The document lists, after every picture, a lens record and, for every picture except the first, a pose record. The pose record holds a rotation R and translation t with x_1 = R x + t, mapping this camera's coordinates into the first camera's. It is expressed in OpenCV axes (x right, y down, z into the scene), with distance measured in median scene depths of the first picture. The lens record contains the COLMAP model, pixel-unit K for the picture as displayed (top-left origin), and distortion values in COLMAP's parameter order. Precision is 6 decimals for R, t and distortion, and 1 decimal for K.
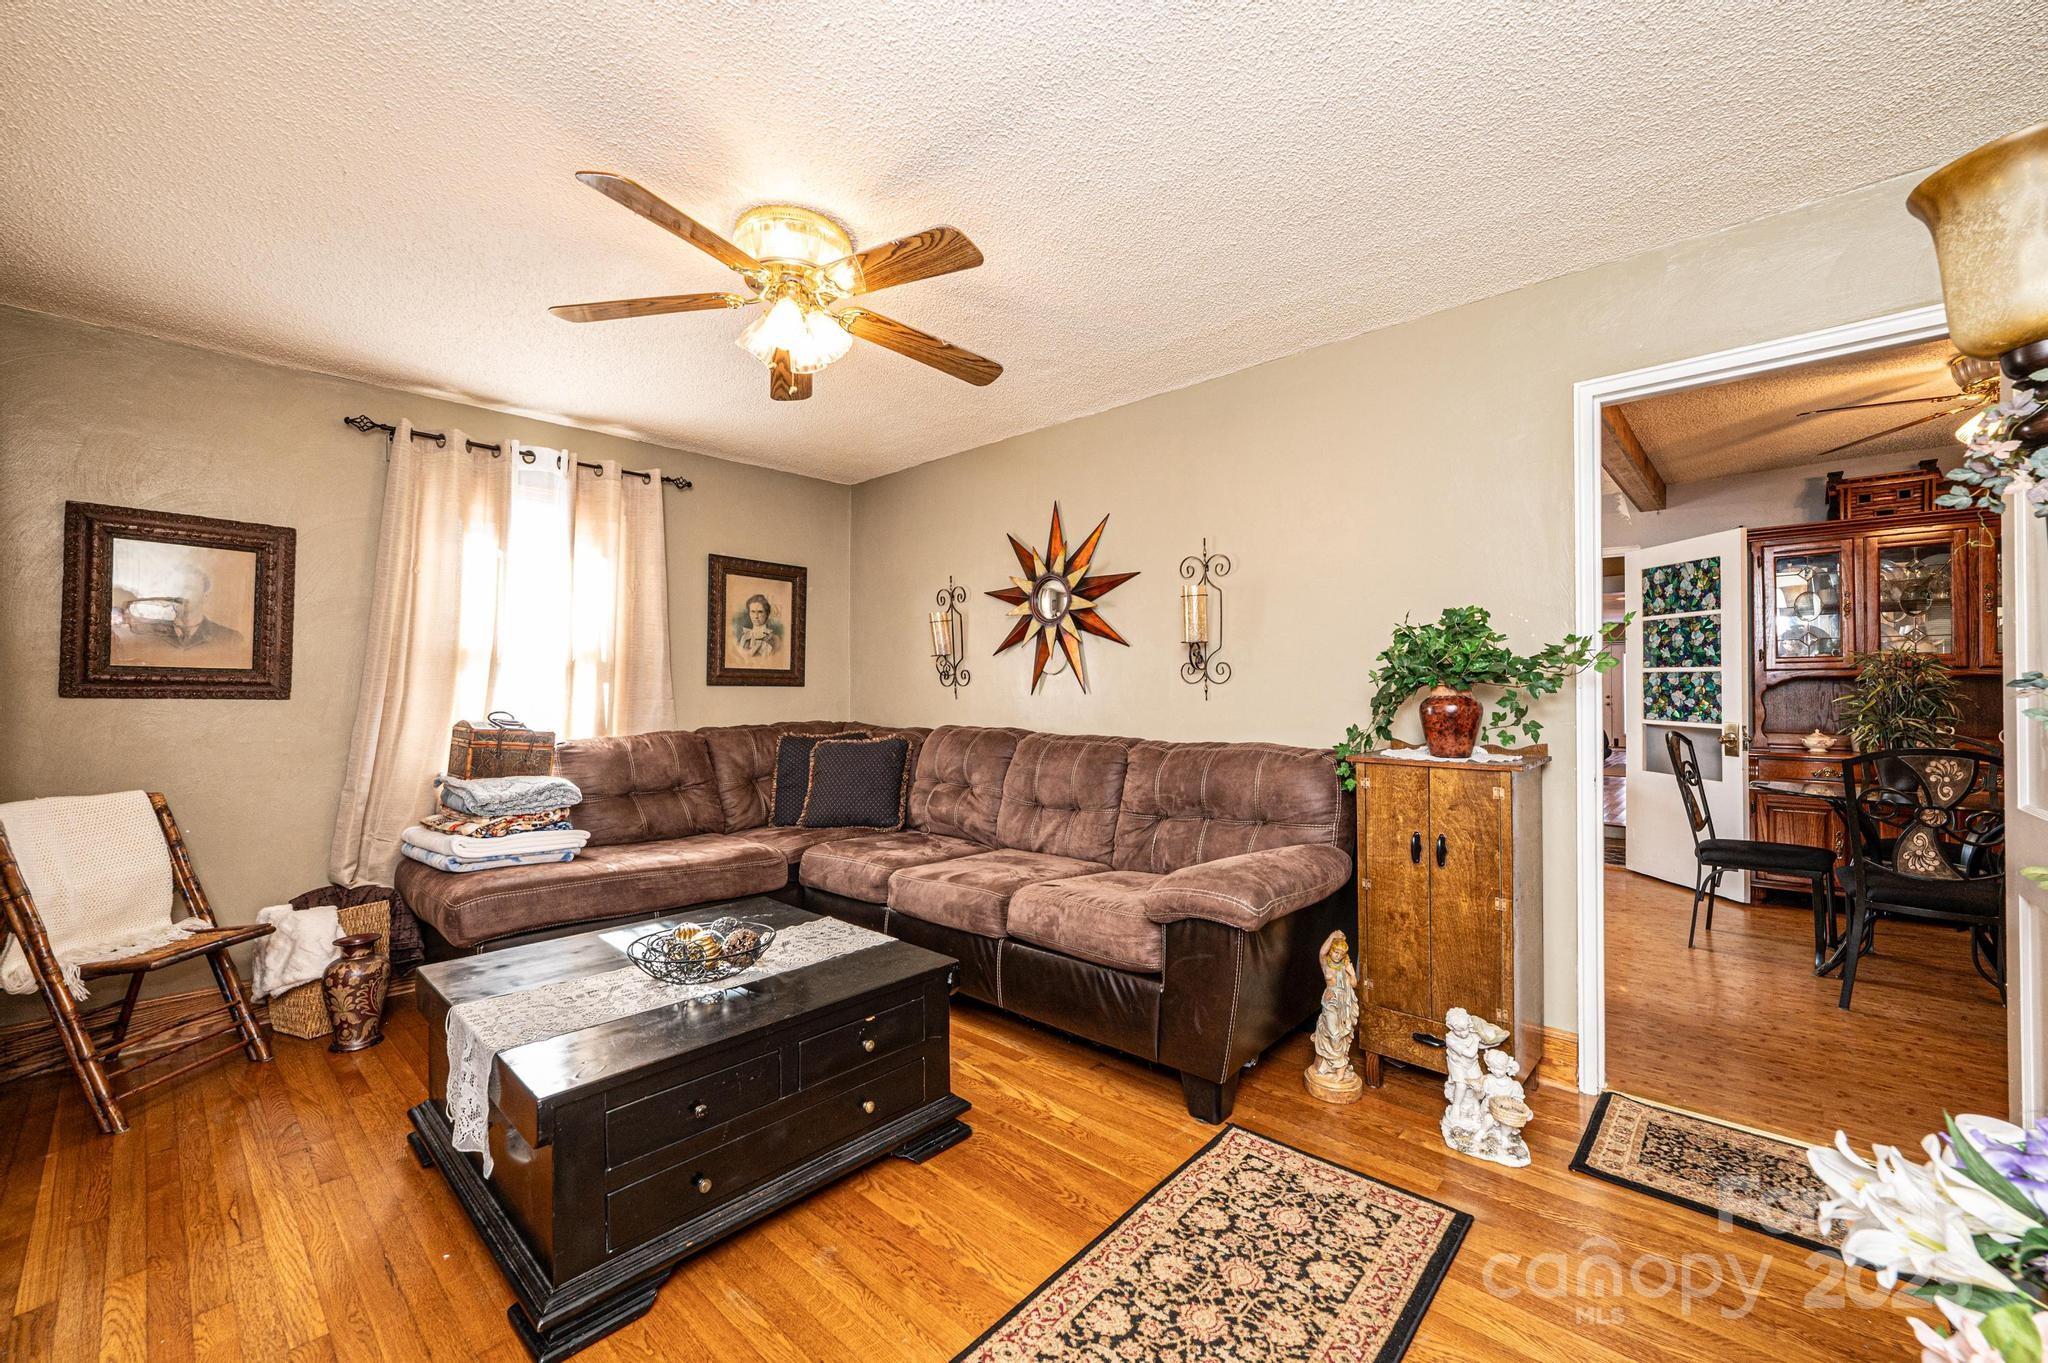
lens RADIAL K [[811.7, 0, 1024.7], [0, 811.7, 684.5], [0, 0, 1]] dist [-0.001071, -0.000105]
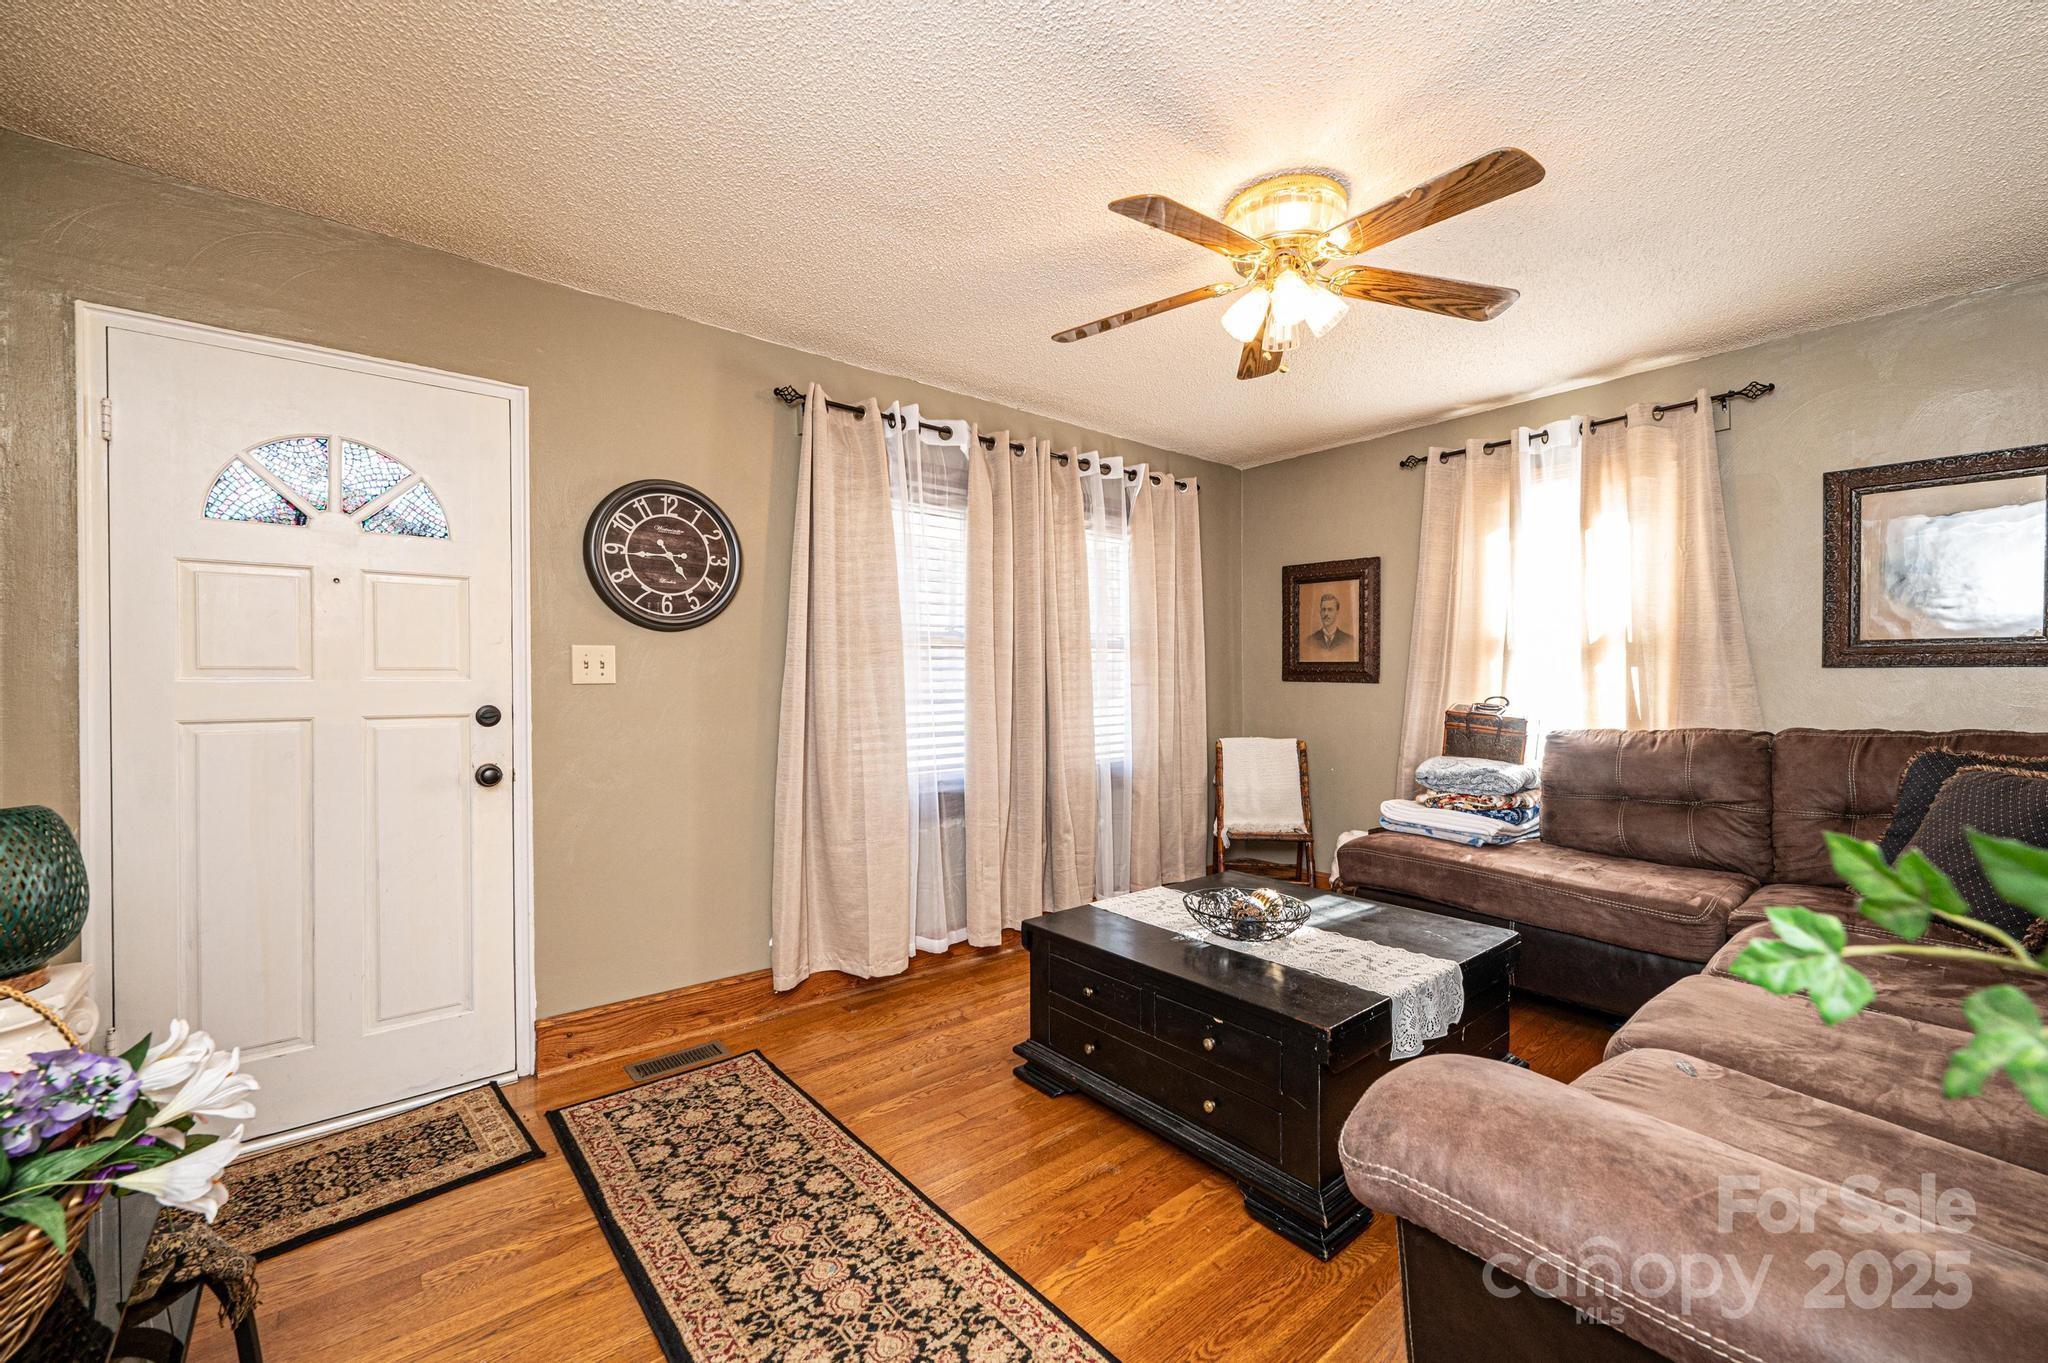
lens RADIAL K [[822.2, 0, 1021.3], [0, 822.2, 672.3], [0, 0, 1]] dist [-0.001988, -0.000213]
pose [[-0.143184, -0.005573, -0.989680, 0.626899], [0.011296, 0.999910, -0.007265, 0.004047], [0.989632, -0.012219, -0.143108, 0.709243]]
